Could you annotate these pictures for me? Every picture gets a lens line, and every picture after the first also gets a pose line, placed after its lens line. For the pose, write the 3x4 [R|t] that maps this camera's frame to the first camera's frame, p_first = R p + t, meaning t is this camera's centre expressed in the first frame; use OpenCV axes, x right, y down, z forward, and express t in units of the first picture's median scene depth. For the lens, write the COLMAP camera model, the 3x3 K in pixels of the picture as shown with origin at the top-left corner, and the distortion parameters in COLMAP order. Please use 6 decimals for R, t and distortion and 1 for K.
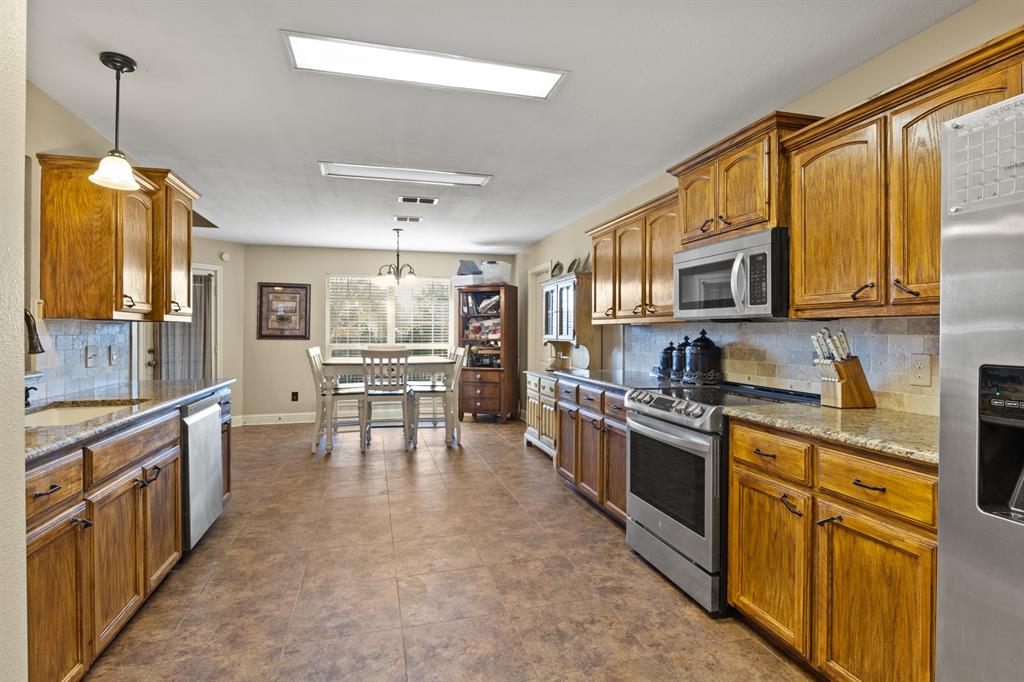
lens RADIAL K [[510.6, 0, 513.7], [0, 510.6, 334.5], [0, 0, 1]] dist [-0.005313, -0.001240]
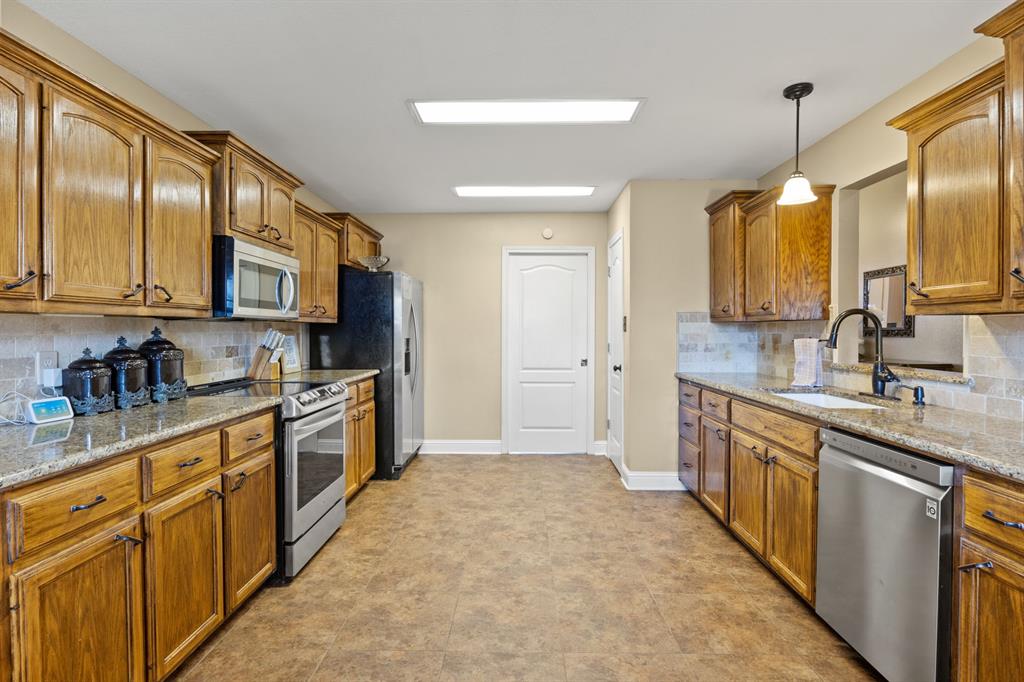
lens RADIAL K [[510.6, 0, 513.7], [0, 510.6, 334.5], [0, 0, 1]] dist [-0.005313, -0.001240]
pose [[-0.959375, -0.004540, 0.282098, -0.392869], [-0.000168, 0.999880, 0.015523, -0.012756], [-0.282134, 0.014845, -0.959260, 1.794517]]
